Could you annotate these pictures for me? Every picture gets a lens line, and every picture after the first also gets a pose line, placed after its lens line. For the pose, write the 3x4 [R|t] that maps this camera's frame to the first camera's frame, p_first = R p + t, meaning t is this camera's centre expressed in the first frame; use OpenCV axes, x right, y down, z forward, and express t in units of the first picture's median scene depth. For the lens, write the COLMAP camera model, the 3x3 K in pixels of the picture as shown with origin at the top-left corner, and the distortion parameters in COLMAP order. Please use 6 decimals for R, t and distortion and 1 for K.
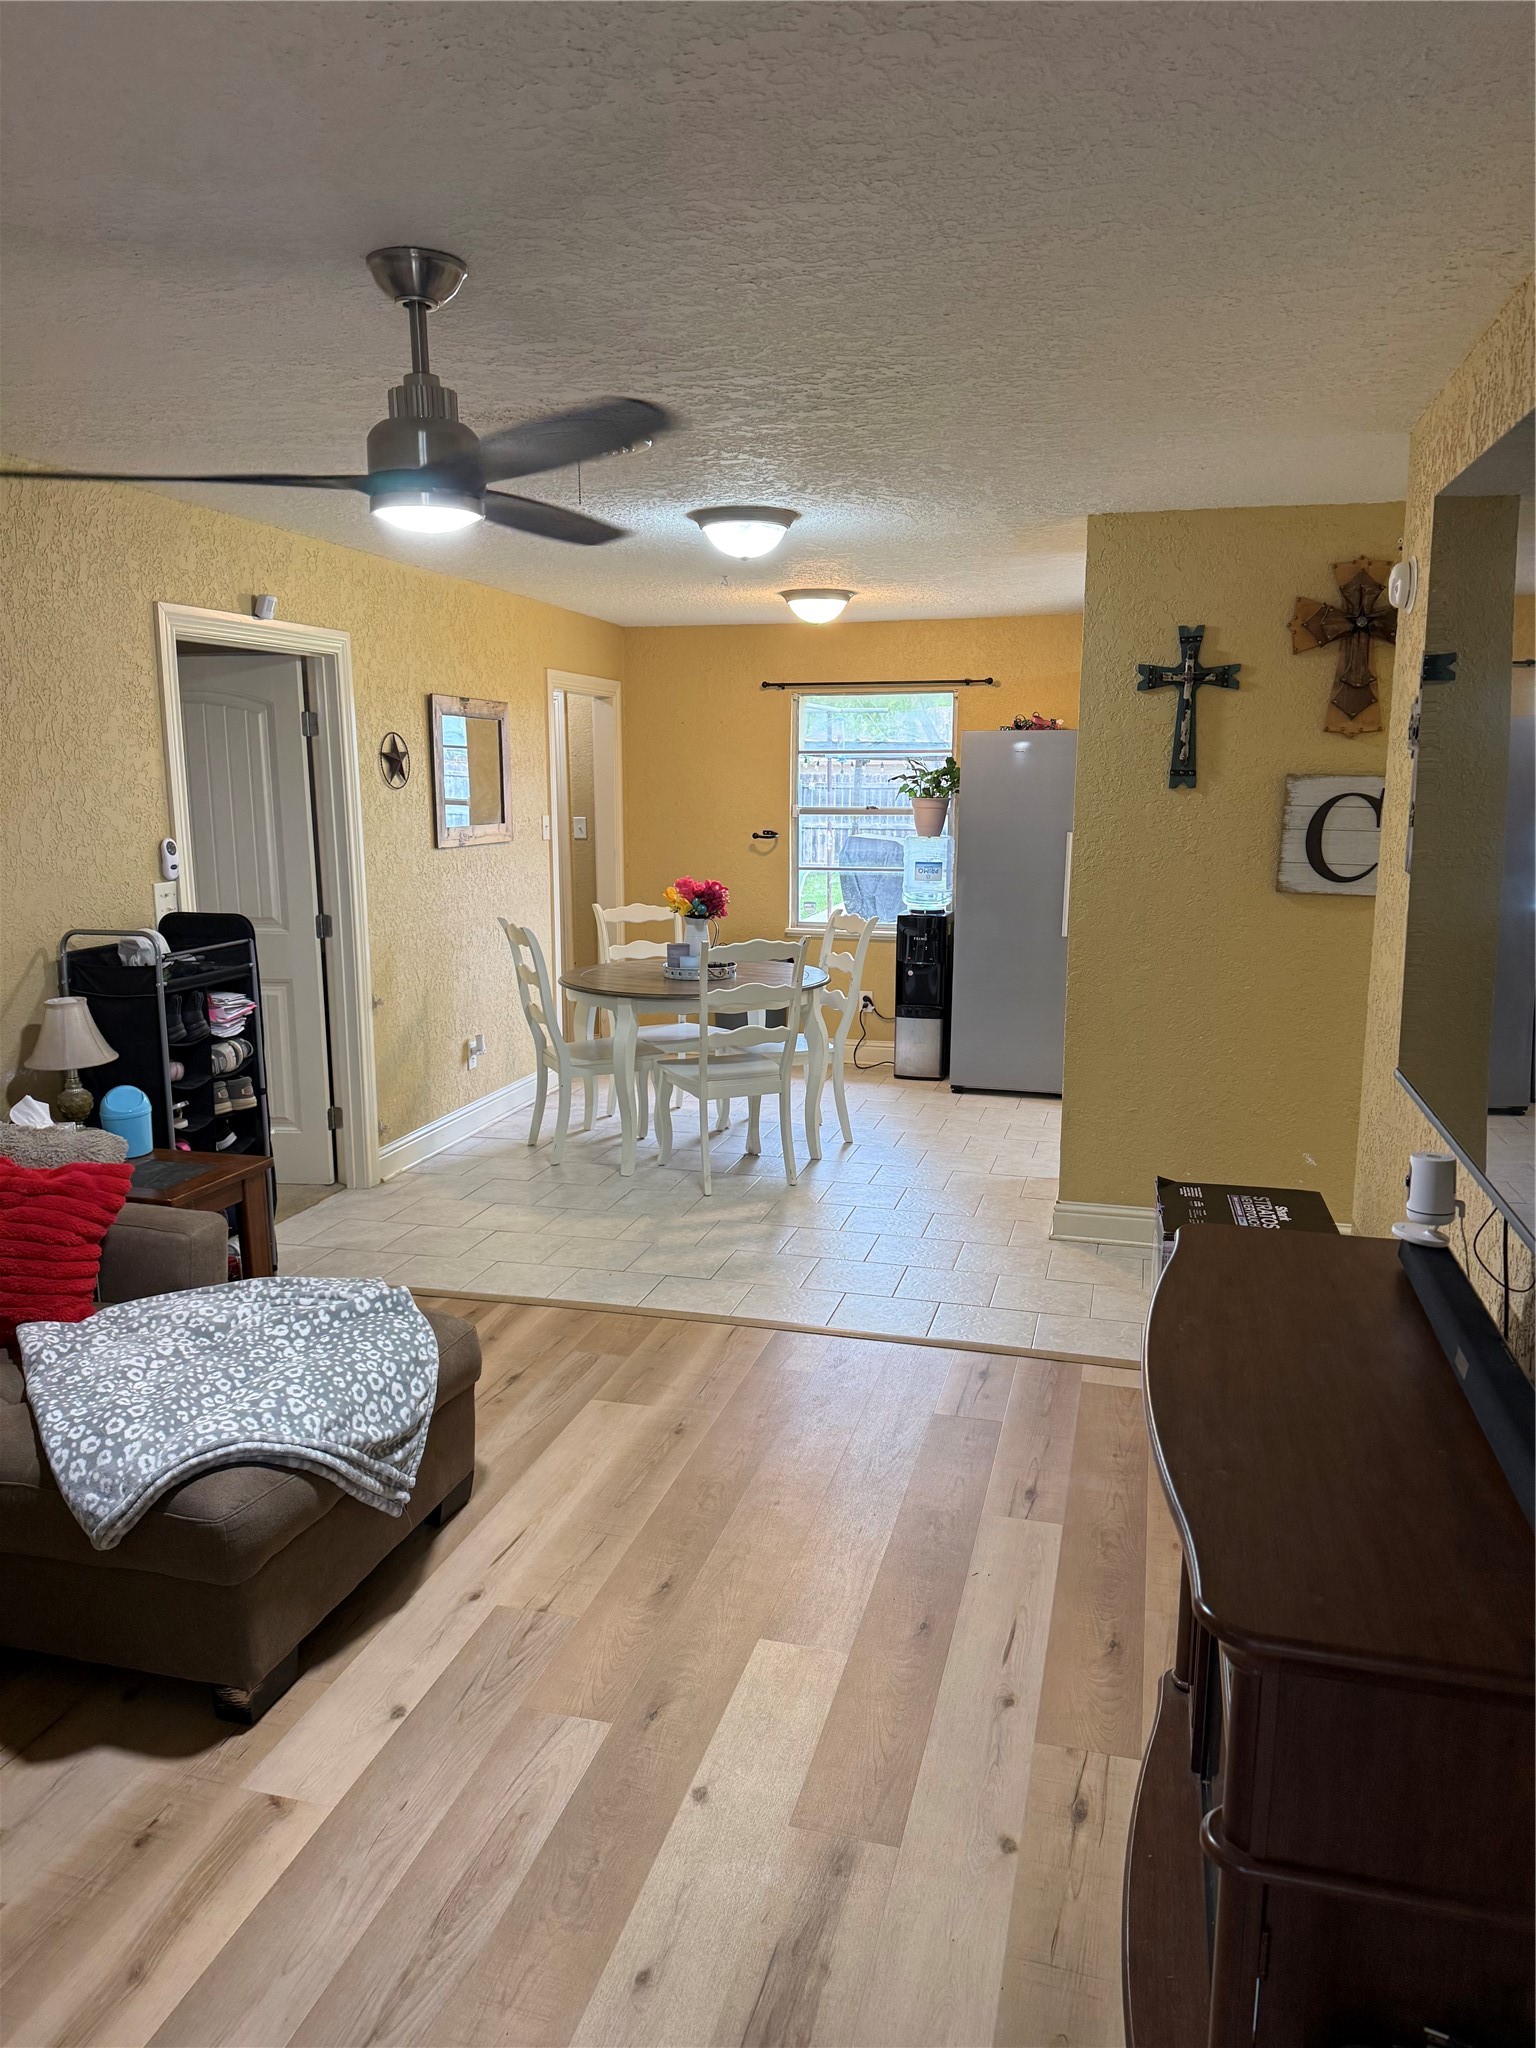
lens RADIAL K [[1436.1, 0, 768.0], [0, 1436.1, 1024.0], [0, 0, 1]] dist [0.093077, -0.159734]
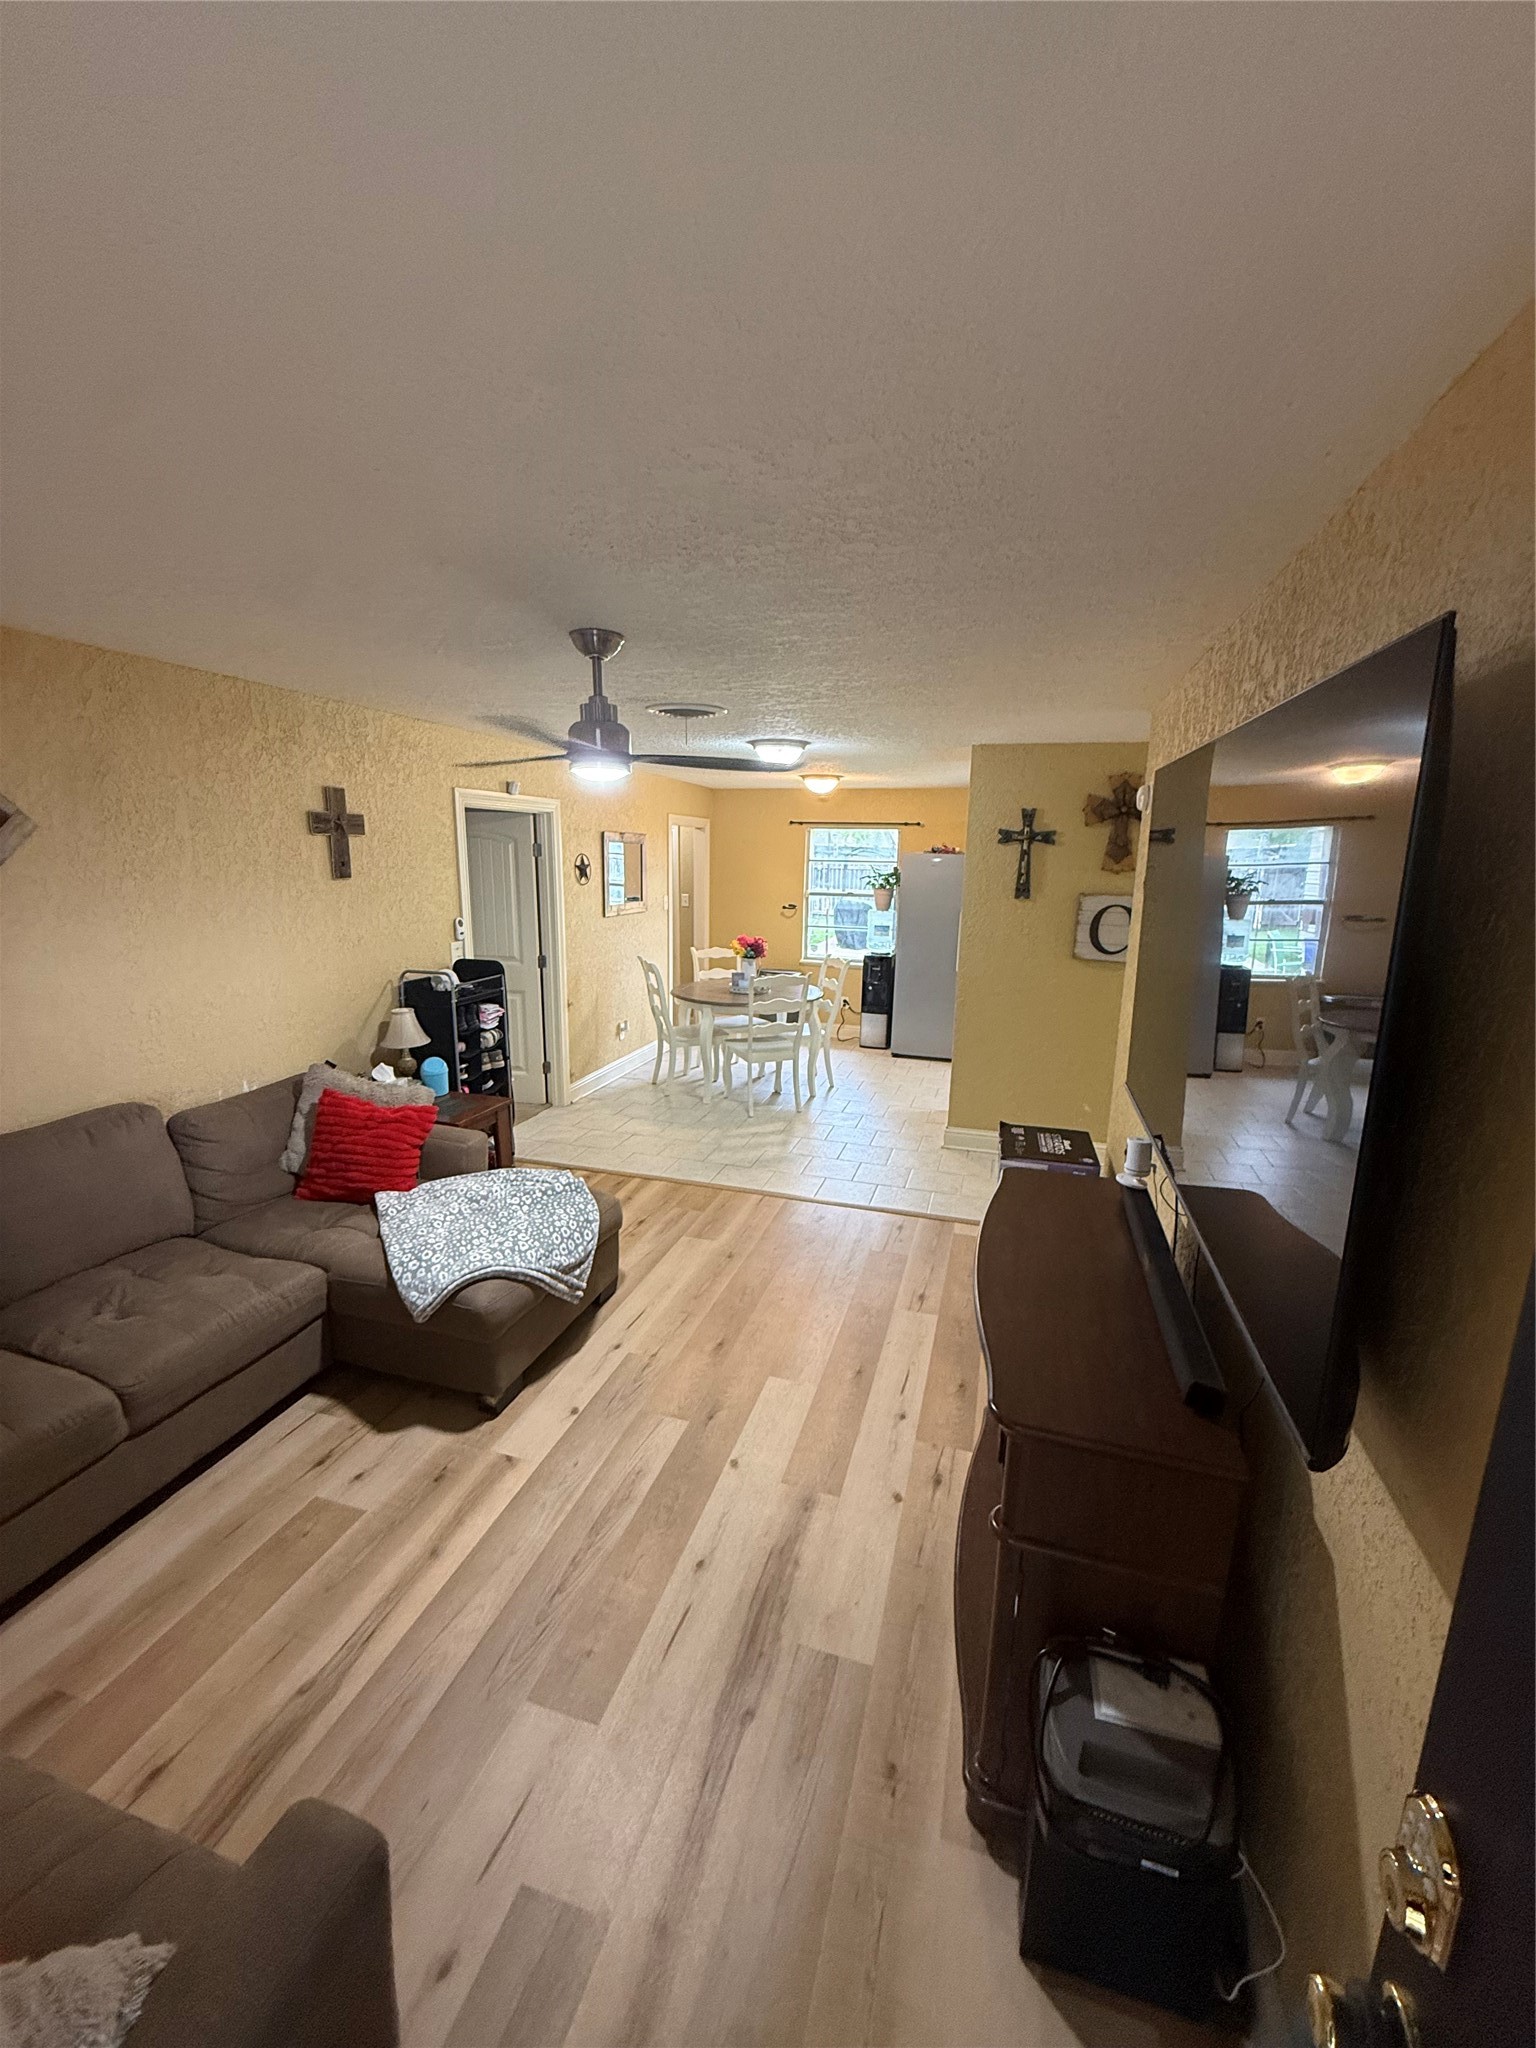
lens RADIAL K [[817.4, 0, 771.4], [0, 817.4, 1021.3], [0, 0, 1]] dist [-0.000439, -0.000035]
pose [[0.999425, 0.022999, -0.024917, 0.008392], [-0.022295, 0.999354, 0.028177, -0.040421], [0.025549, -0.027605, 0.999292, -0.019447]]
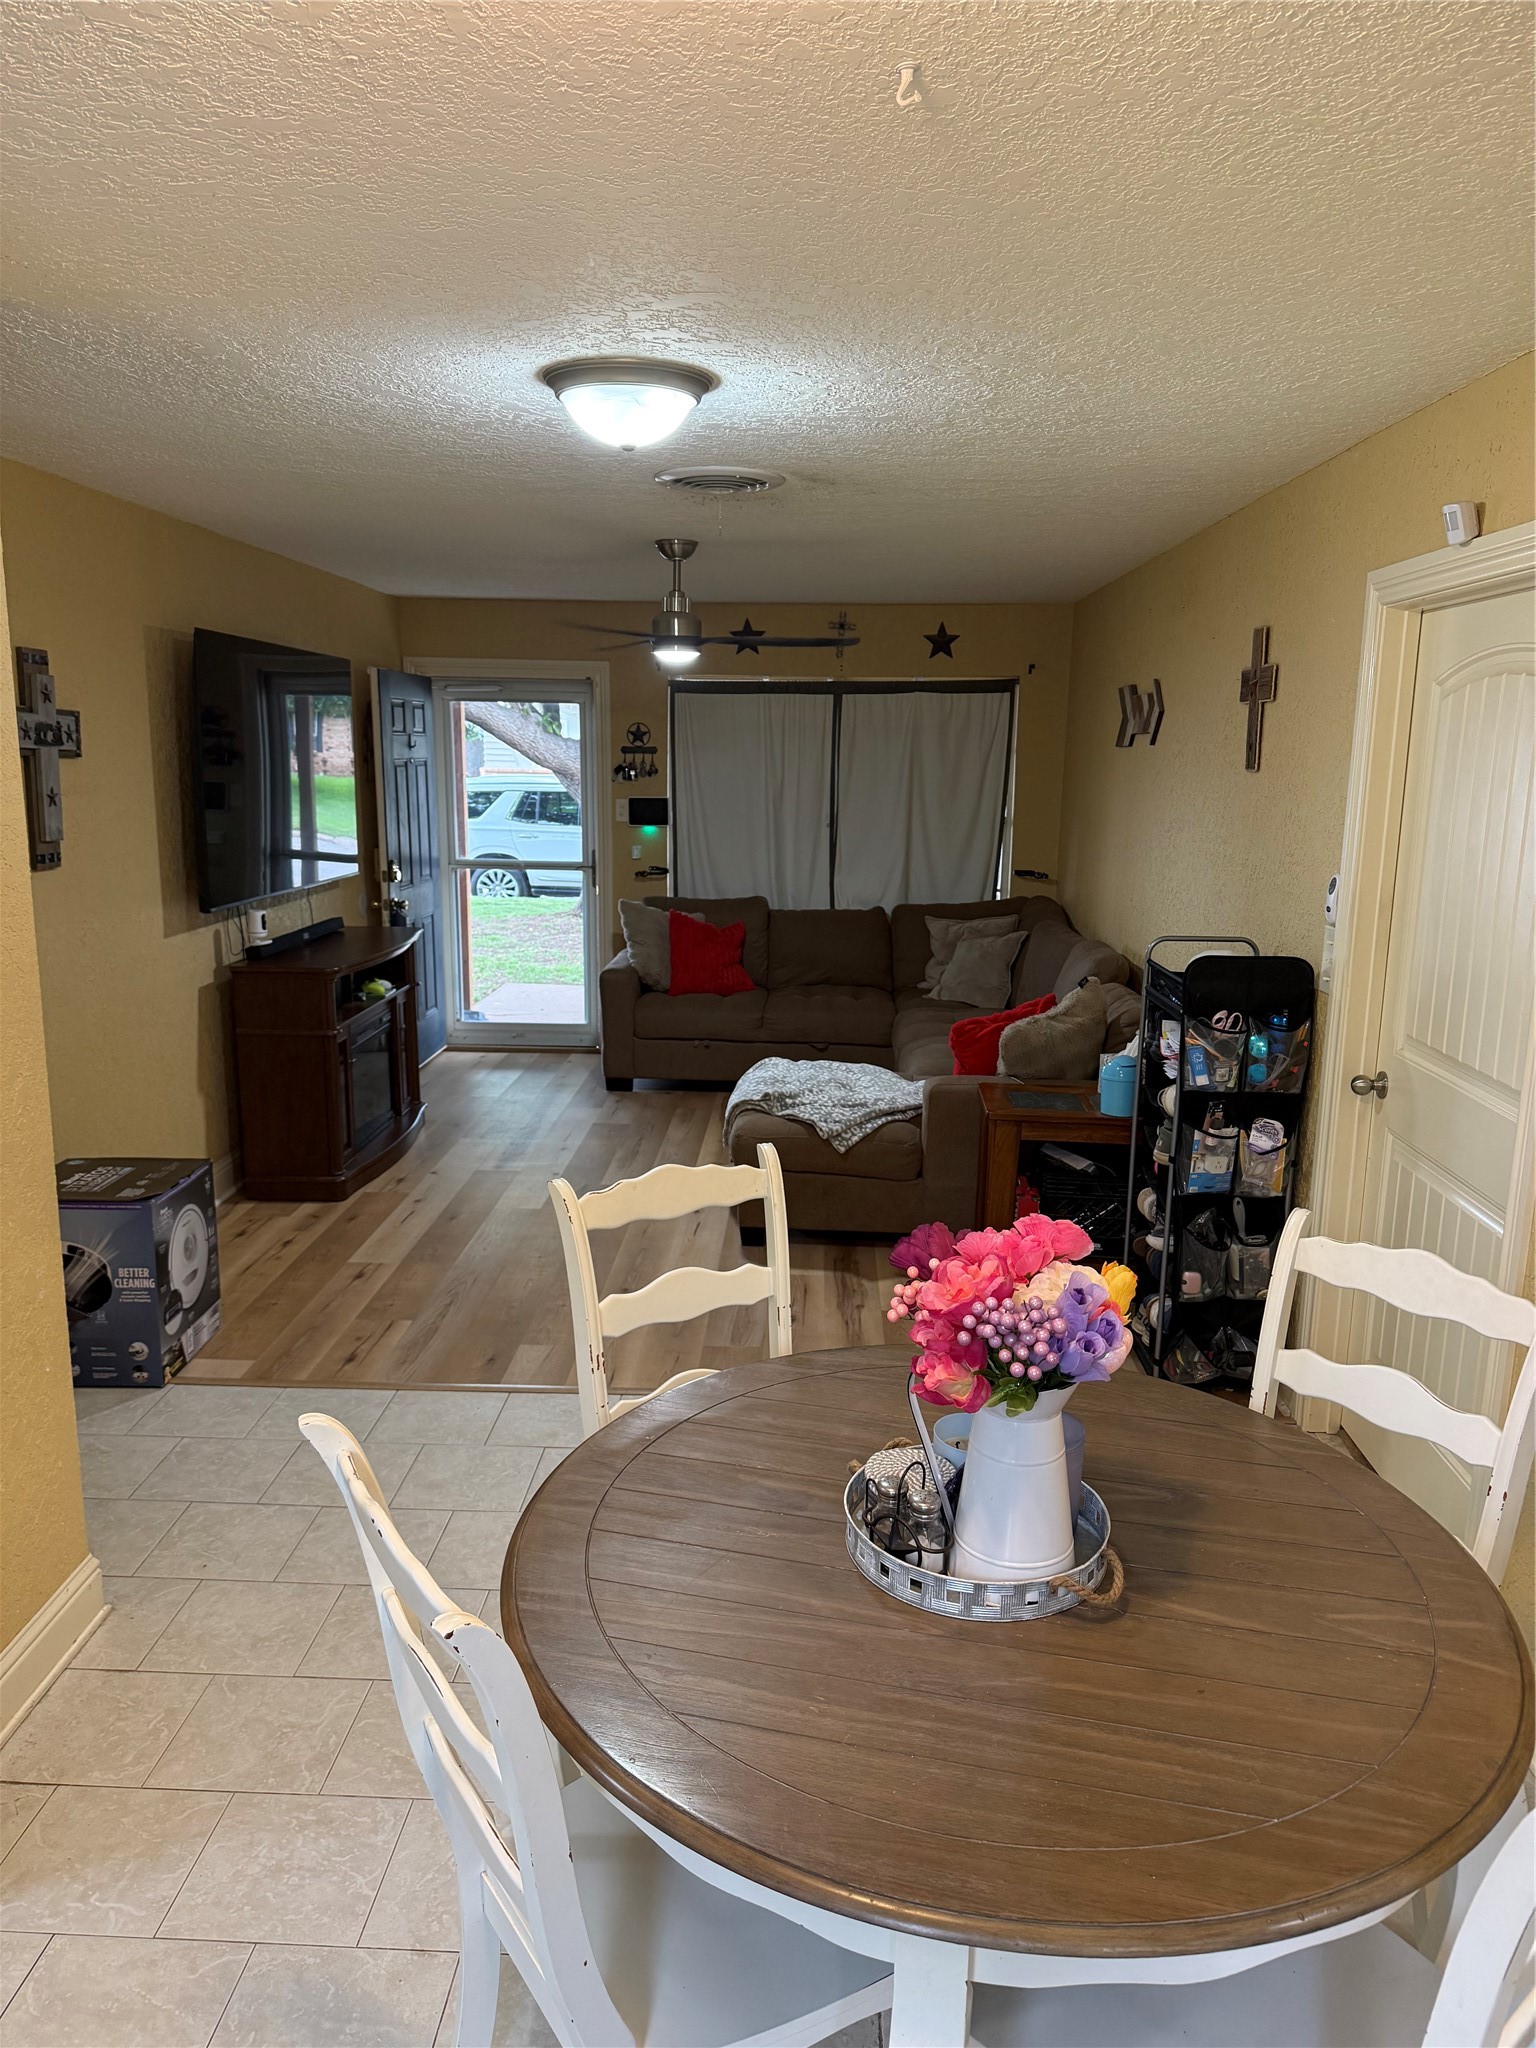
lens RADIAL K [[1455.6, 0, 768.7], [0, 1455.6, 1031.4], [0, 0, 1]] dist [0.248722, -0.373408]
pose [[-0.974445, 0.032133, -0.222317, 0.088549], [-0.050673, 0.932757, 0.356925, -0.368820], [0.218837, 0.359070, -0.907292, 1.940629]]
